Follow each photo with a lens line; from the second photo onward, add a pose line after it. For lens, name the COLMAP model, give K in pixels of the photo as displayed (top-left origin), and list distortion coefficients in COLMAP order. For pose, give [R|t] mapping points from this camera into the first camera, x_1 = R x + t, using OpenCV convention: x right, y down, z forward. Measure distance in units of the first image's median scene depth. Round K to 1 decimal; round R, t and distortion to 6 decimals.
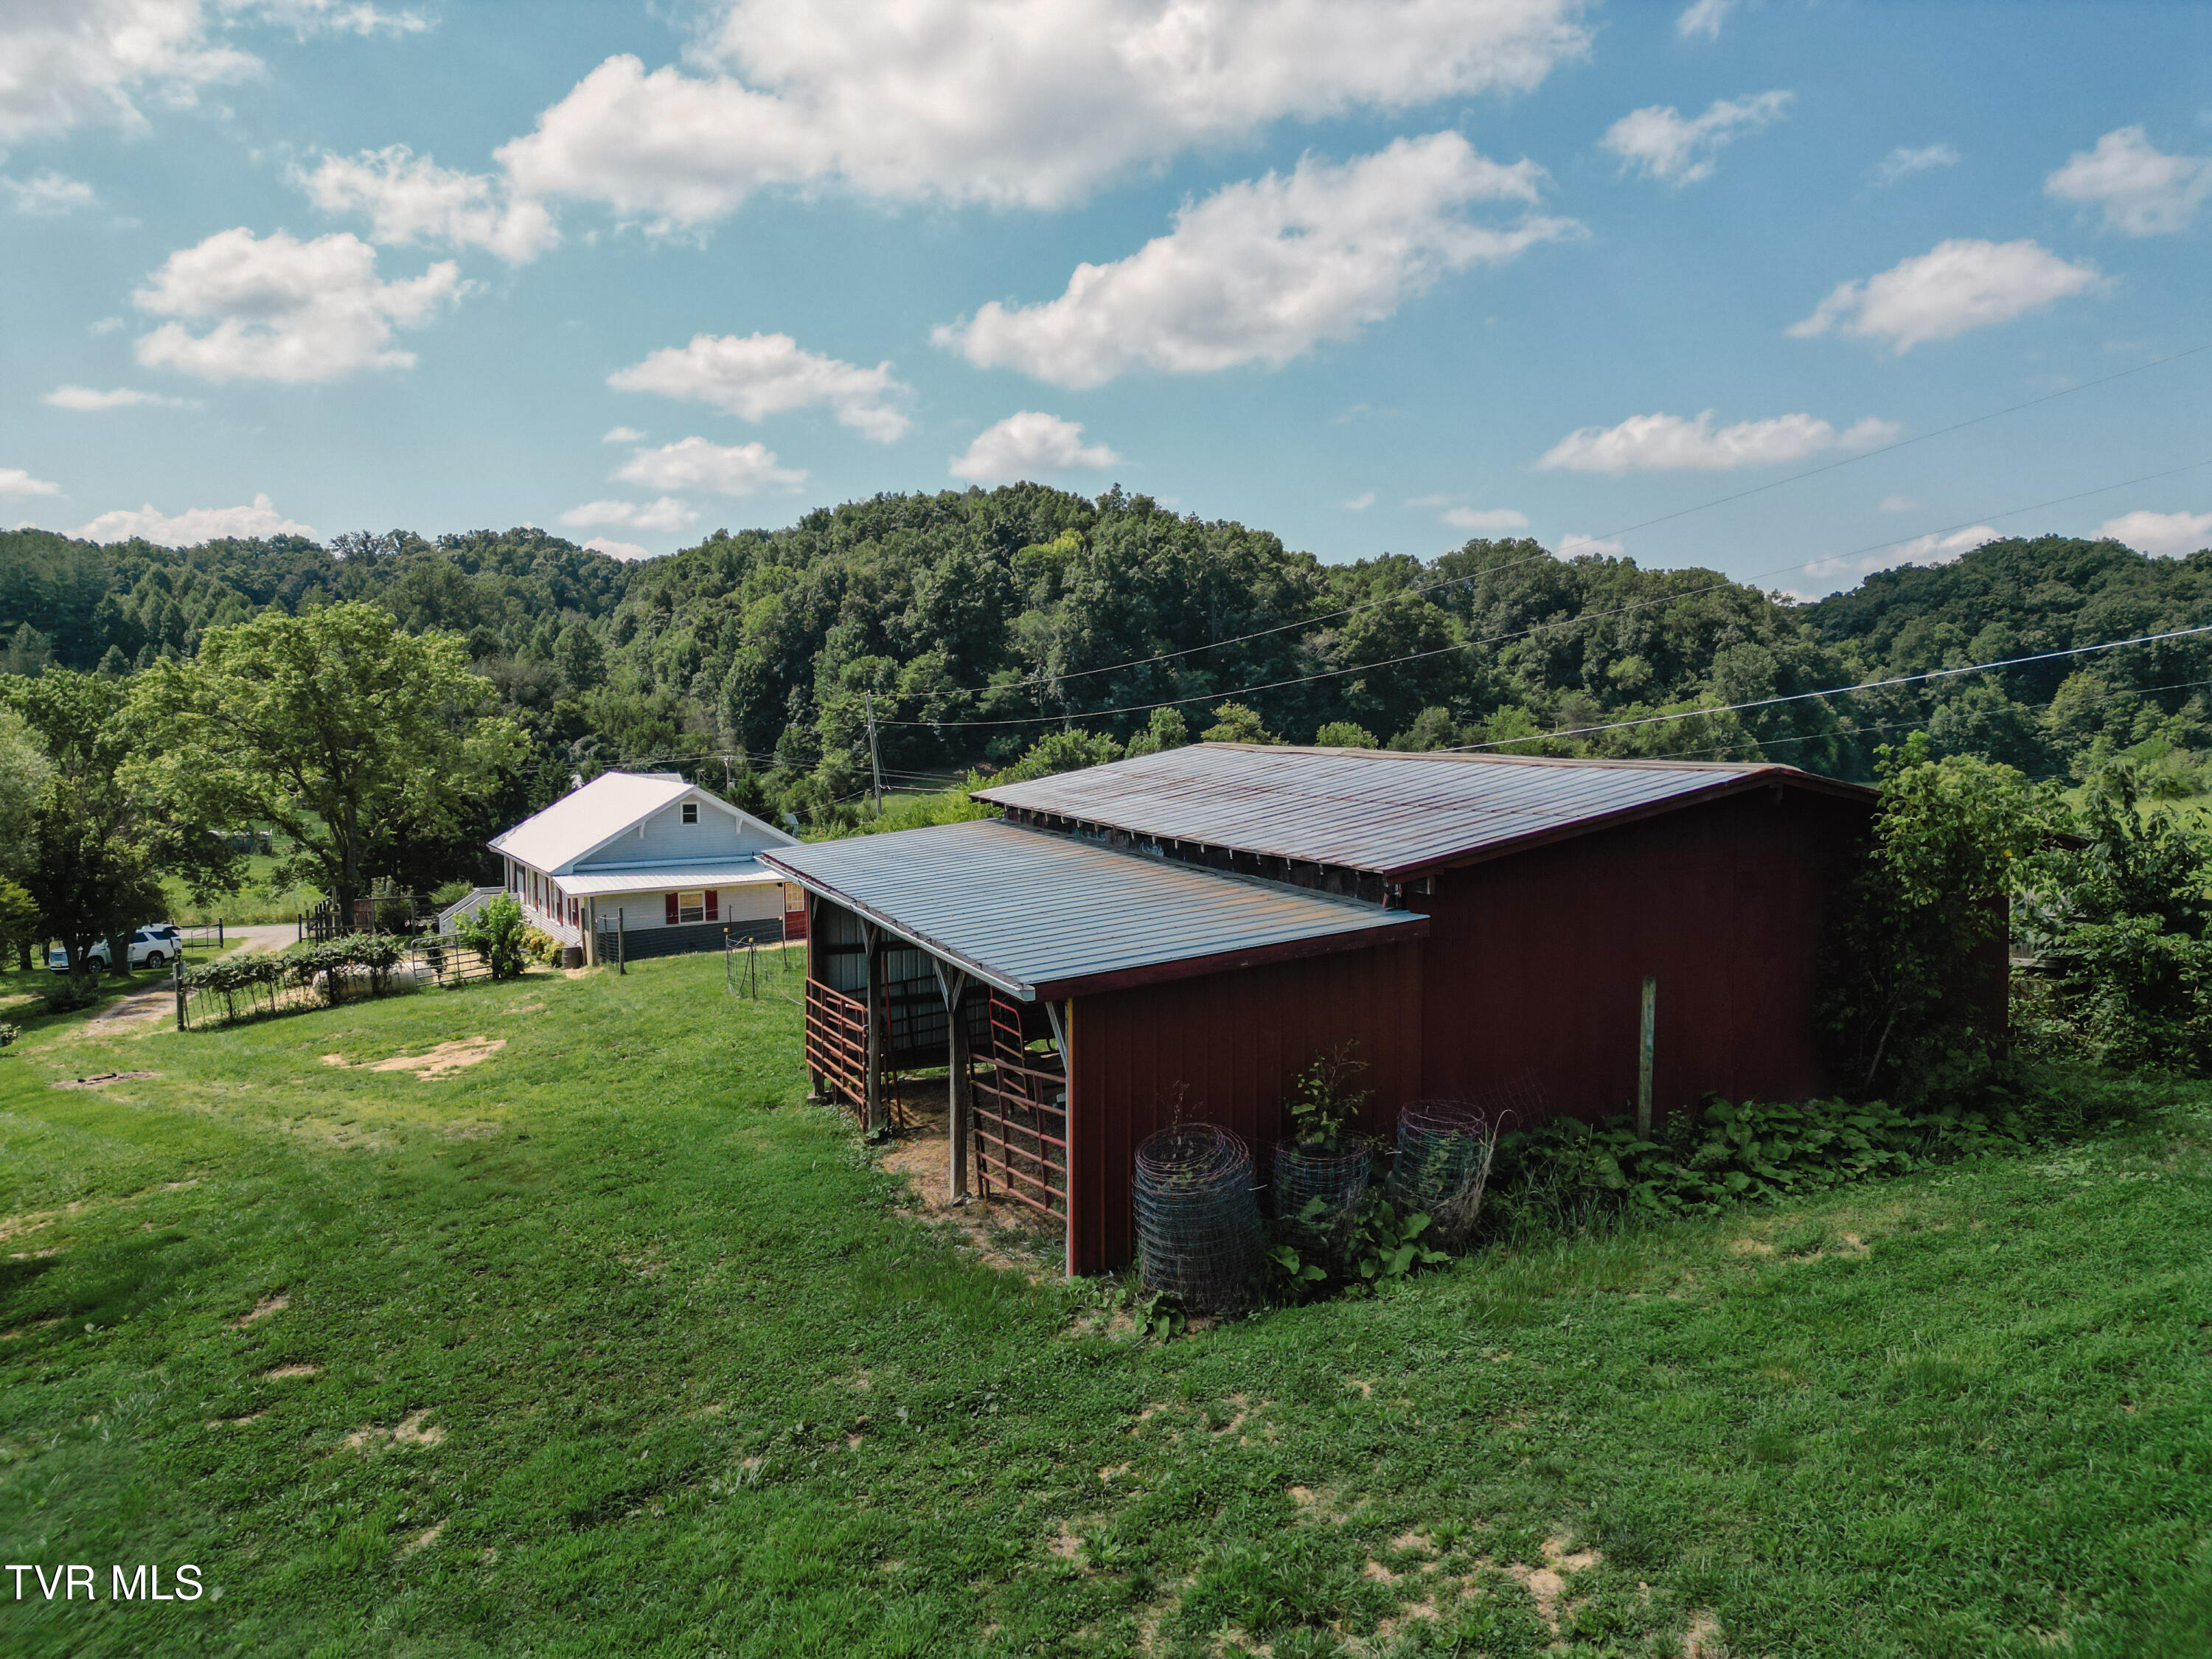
lens RADIAL K [[1533.8, 0, 1120.9], [0, 1533.8, 860.5], [0, 0, 1]] dist [0.097808, -0.106375]
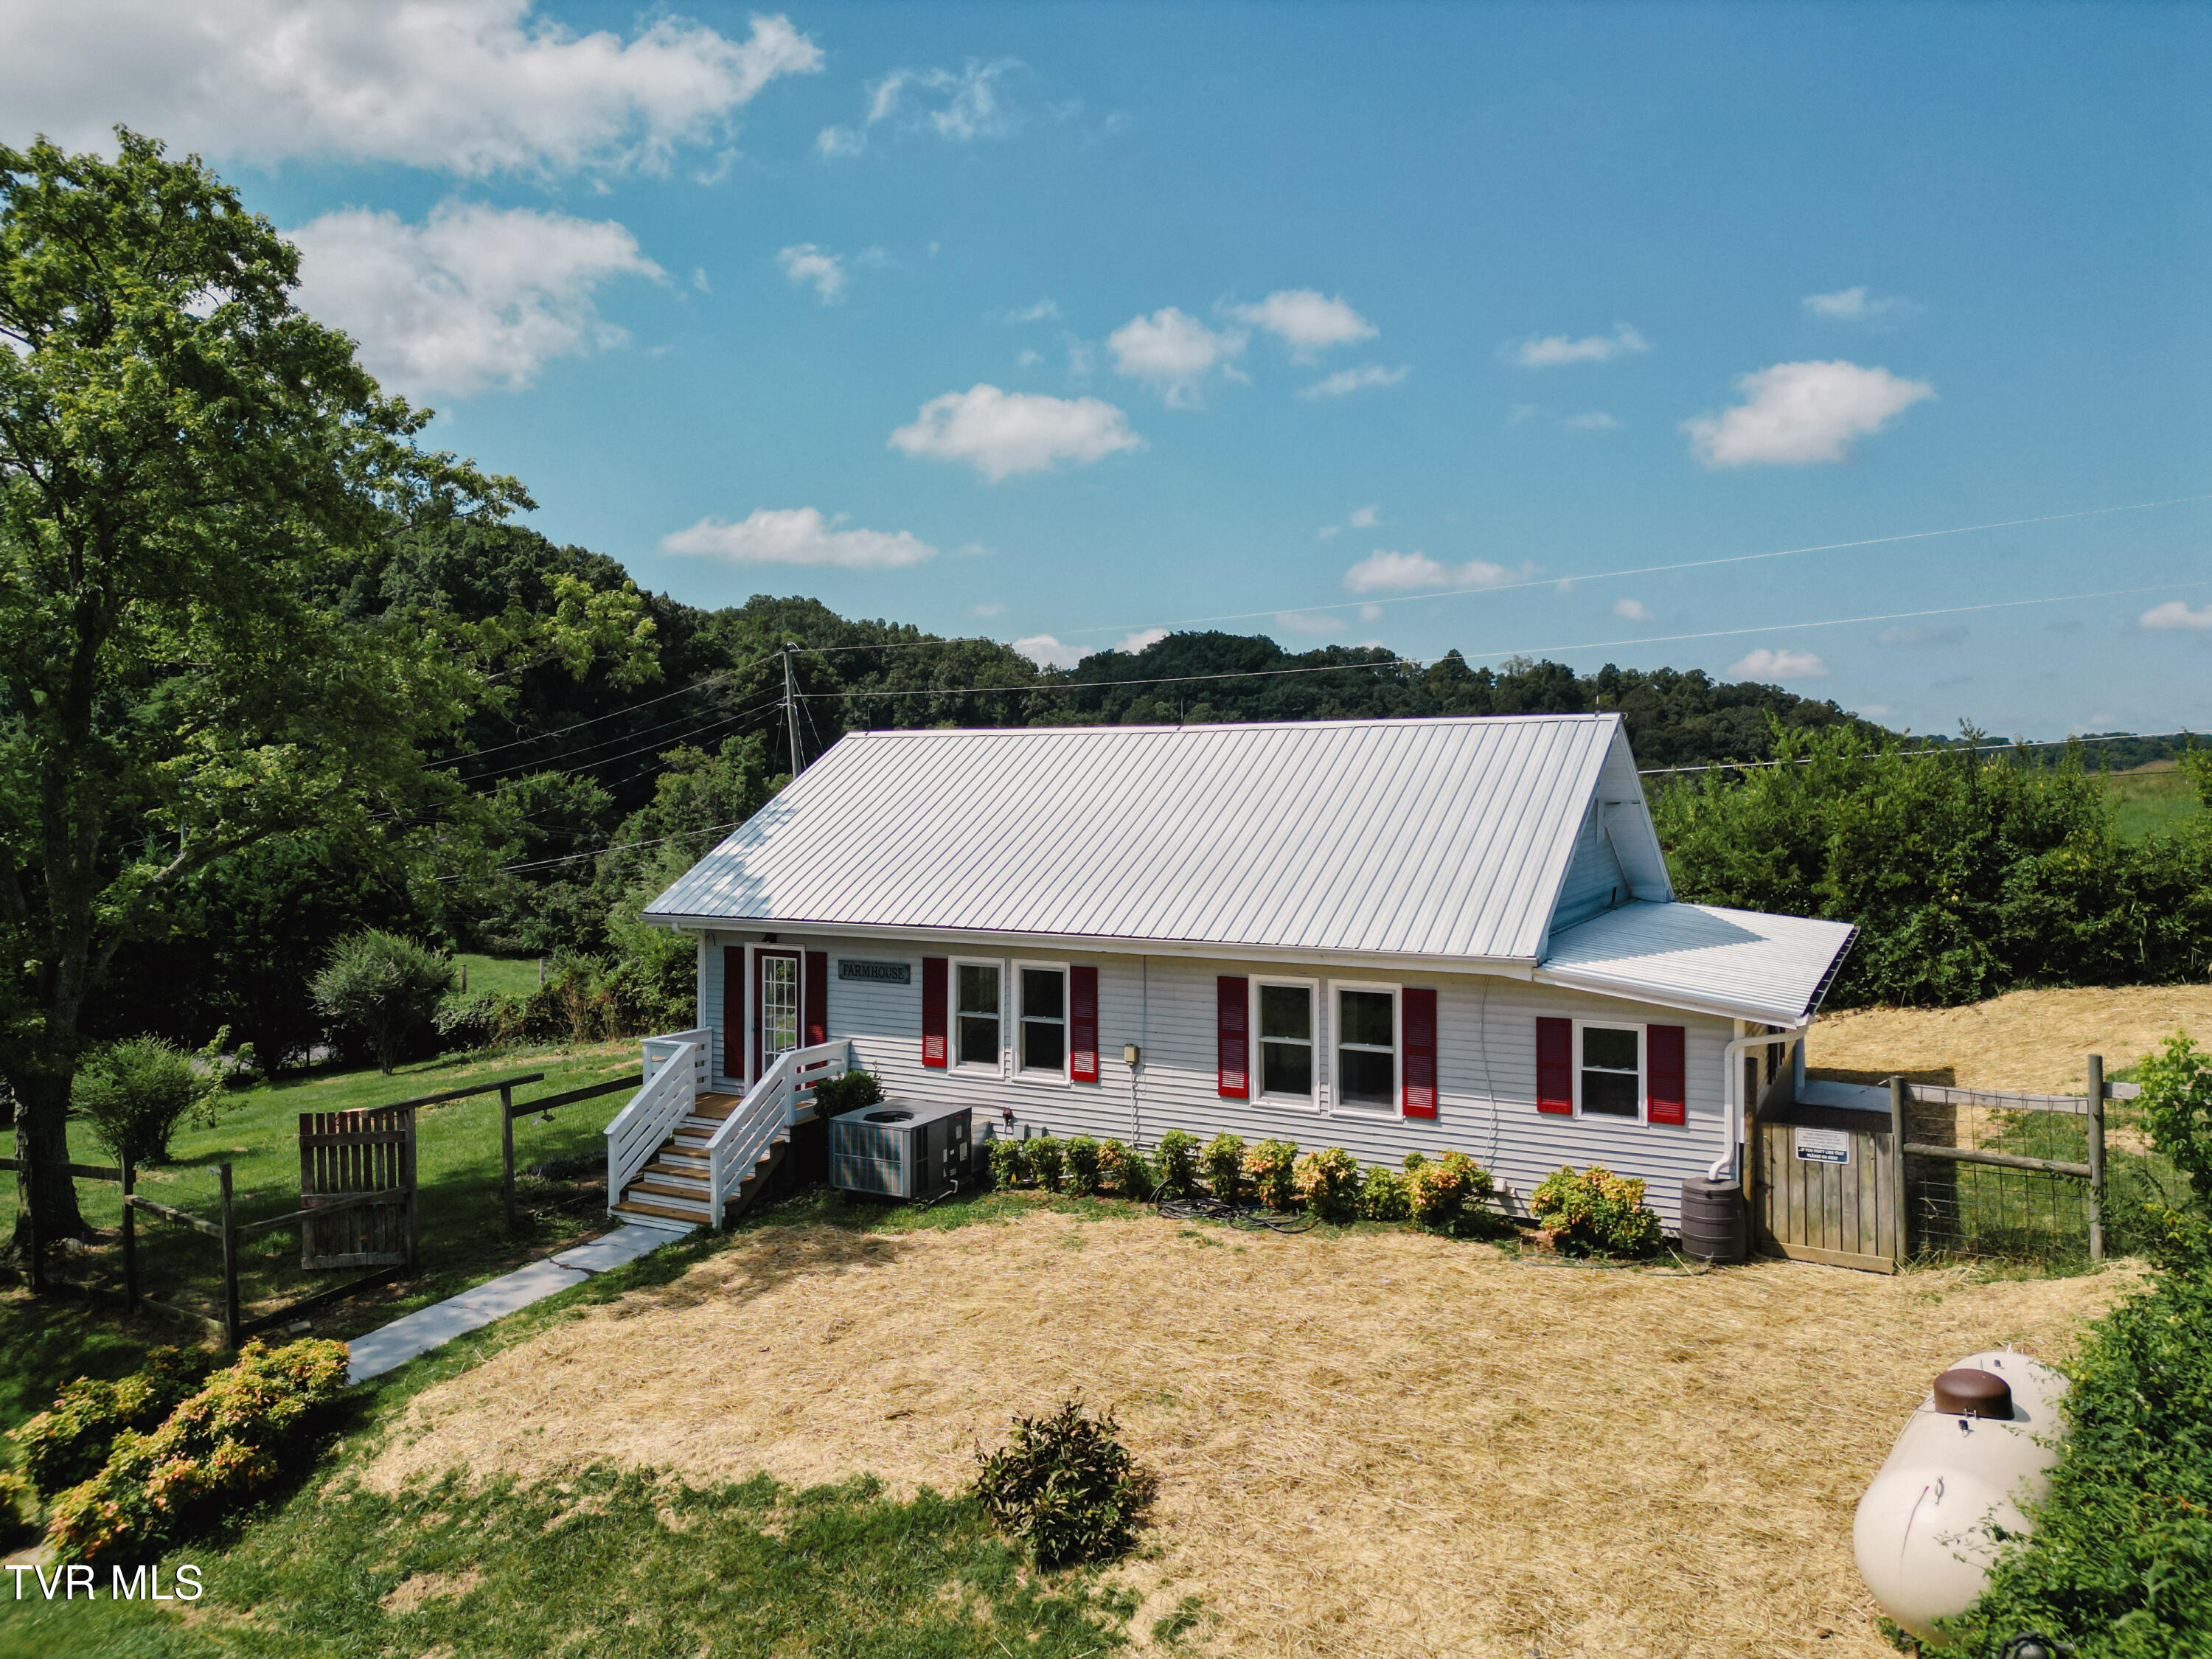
lens RADIAL K [[1537.5, 0, 1096.1], [0, 1537.5, 822.9], [0, 0, 1]] dist [0.107391, -0.152098]
pose [[0.855424, -0.012018, 0.517789, -0.126668], [0.052075, 0.996660, -0.062899, -0.000757], [-0.515303, 0.080769, 0.853193, 0.161616]]
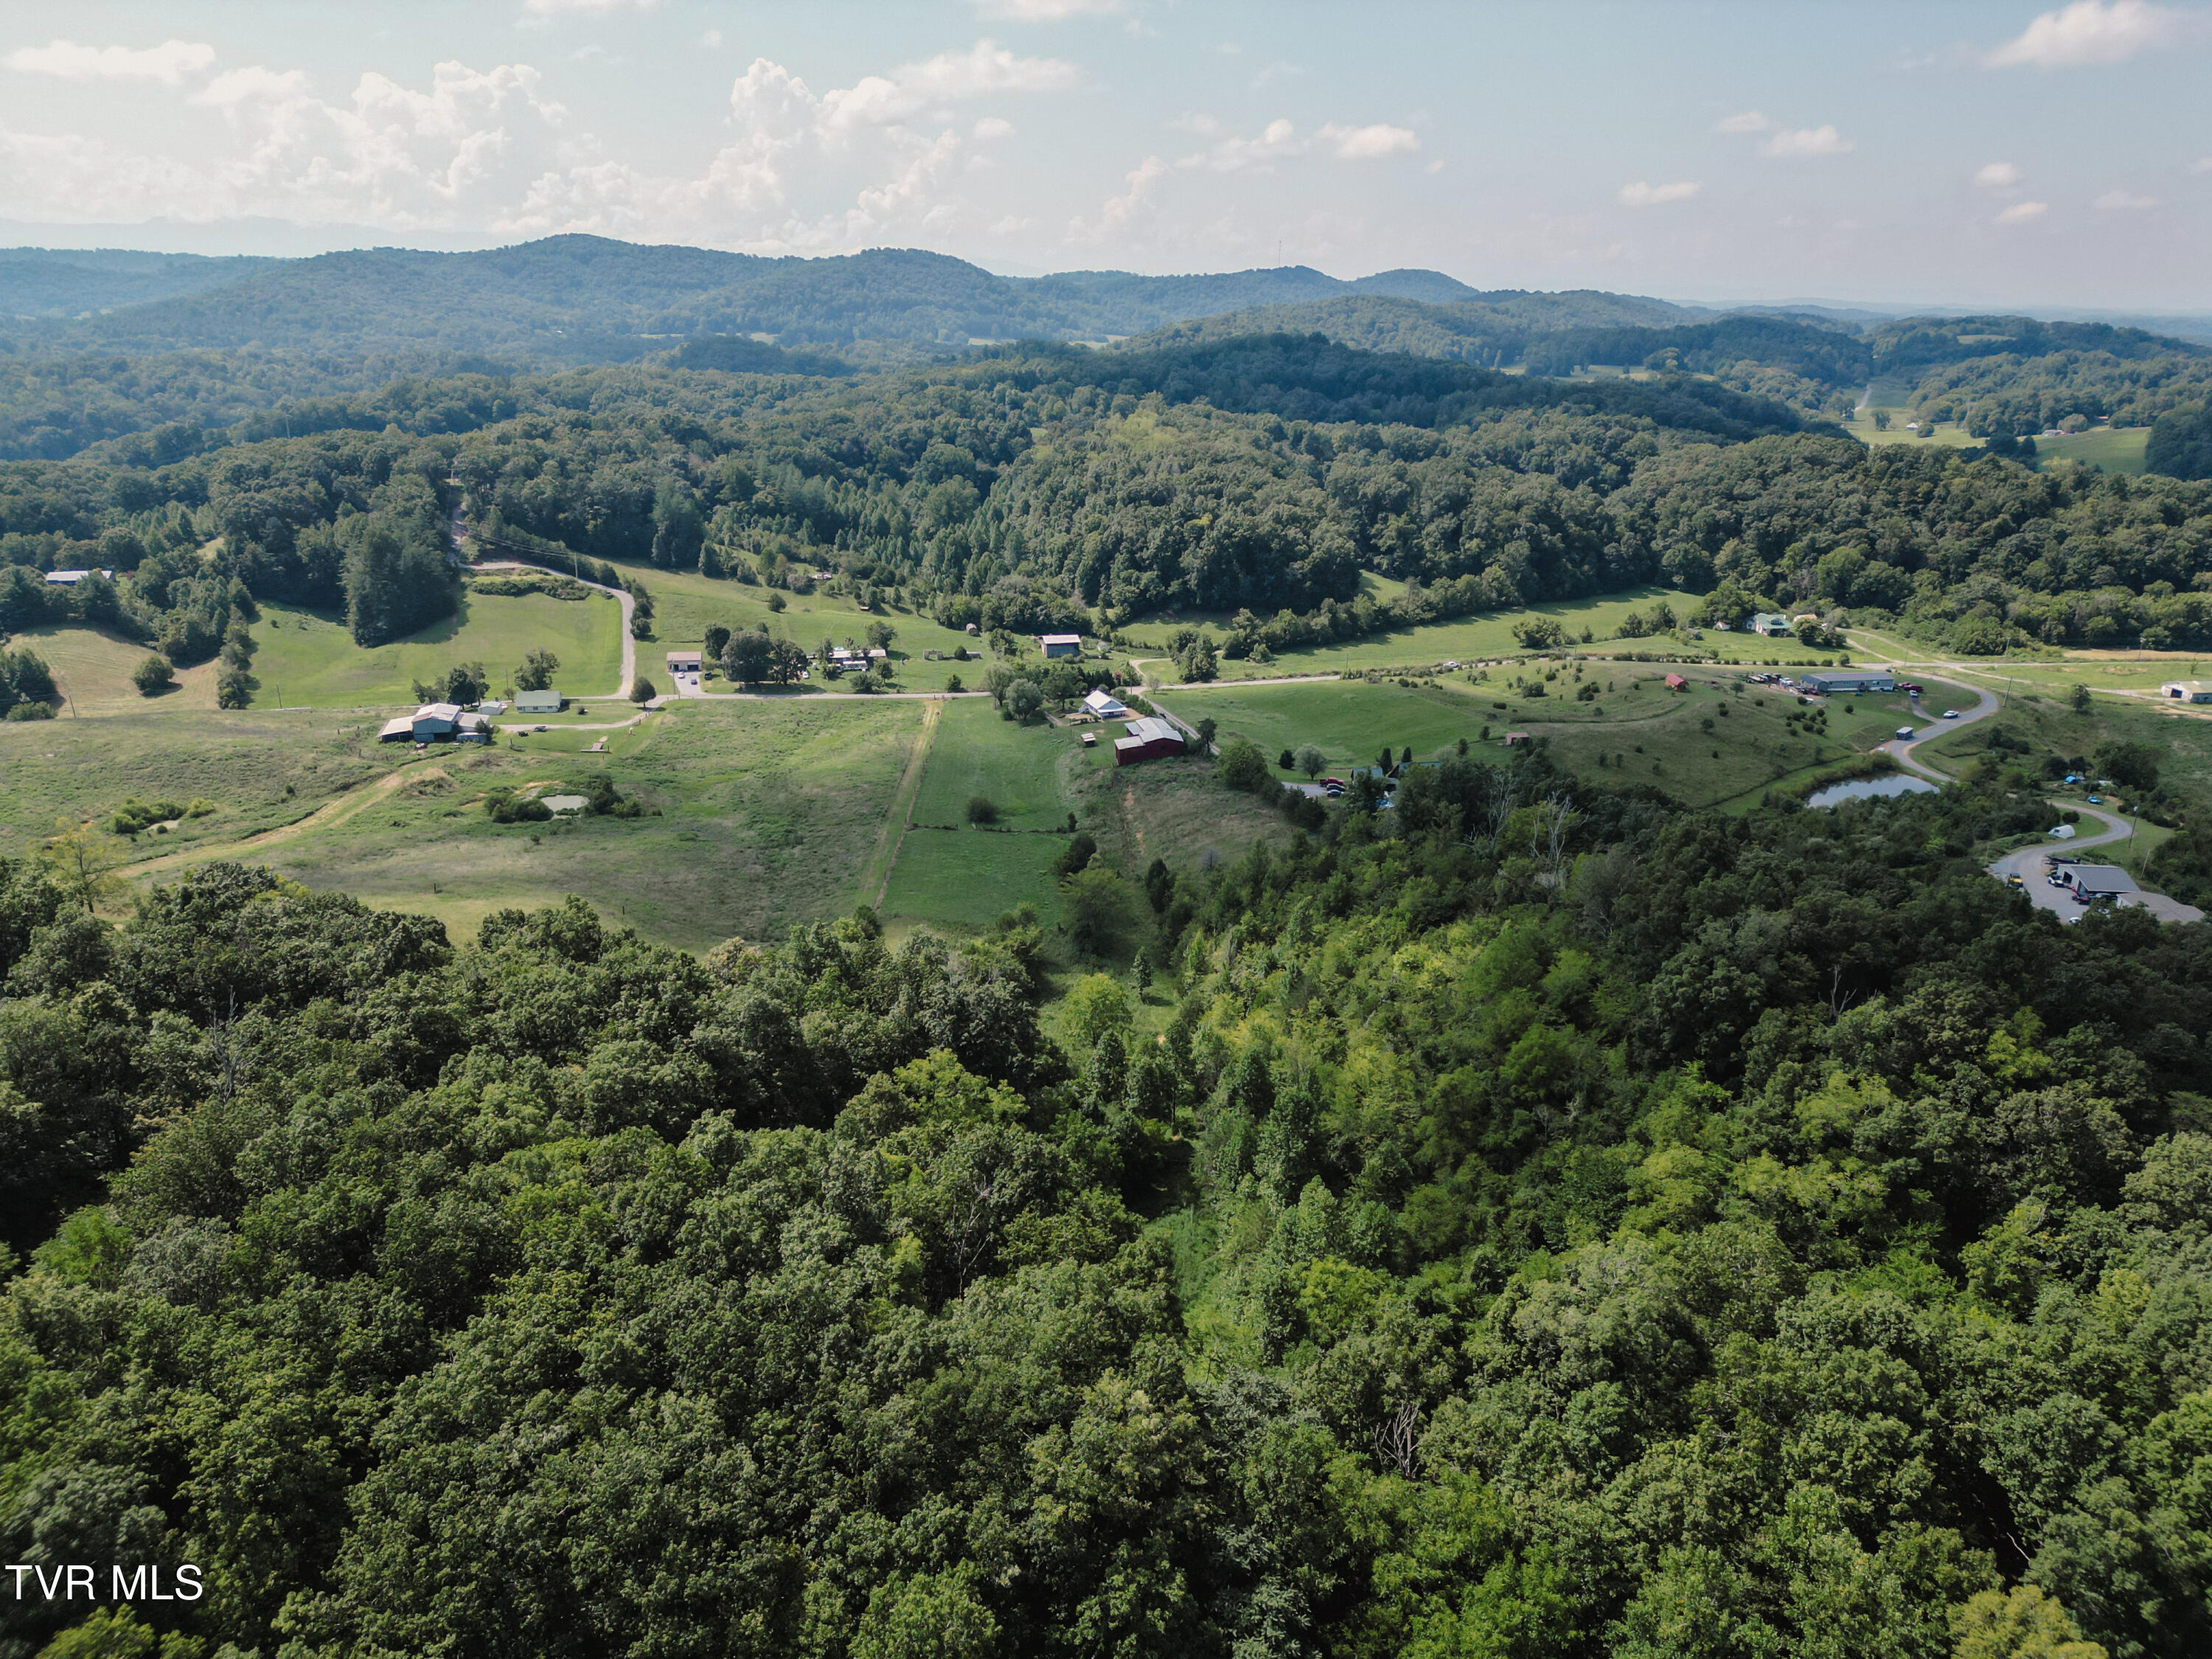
lens RADIAL K [[1545.8, 0, 1107.0], [0, 1545.8, 830.9], [0, 0, 1]] dist [0.088205, -0.092142]
pose [[0.985177, 0.067330, -0.157776, 0.253090], [-0.028782, 0.971592, 0.234904, -0.308011], [0.169110, -0.226880, 0.959128, -1.700197]]
